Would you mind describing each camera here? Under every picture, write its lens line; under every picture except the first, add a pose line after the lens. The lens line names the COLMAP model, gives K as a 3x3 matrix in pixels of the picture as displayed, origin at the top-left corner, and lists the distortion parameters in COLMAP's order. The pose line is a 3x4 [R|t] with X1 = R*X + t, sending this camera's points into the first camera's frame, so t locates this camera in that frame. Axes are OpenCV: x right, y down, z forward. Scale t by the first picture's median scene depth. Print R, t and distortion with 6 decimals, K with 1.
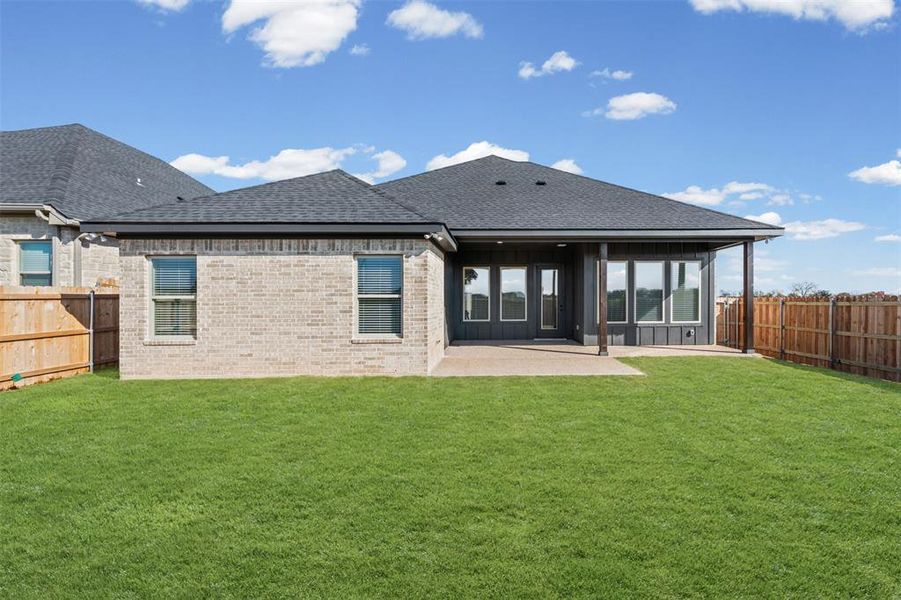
lens RADIAL K [[355.2, 0, 450.5], [0, 355.2, 300.0], [0, 0, 1]] dist [0.000235, 0.000042]
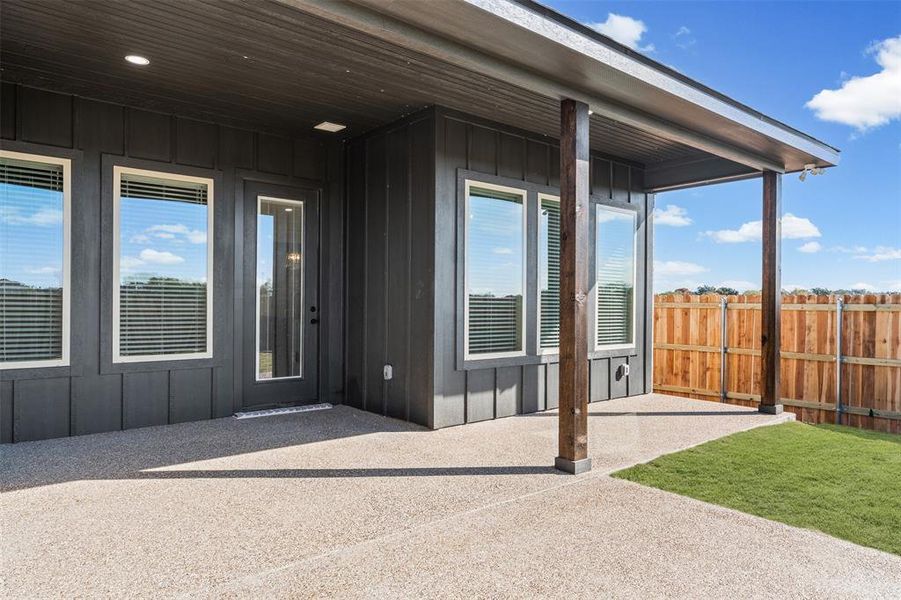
lens RADIAL K [[619.7, 0, 450.5], [0, 619.7, 300.0], [0, 0, 1]] dist [-0.006463, -0.001576]
pose [[0.706177, 0.012252, 0.707929, -0.023367], [-0.016045, 0.999870, -0.001299, 0.008085], [-0.707853, -0.010441, 0.706283, 0.610726]]
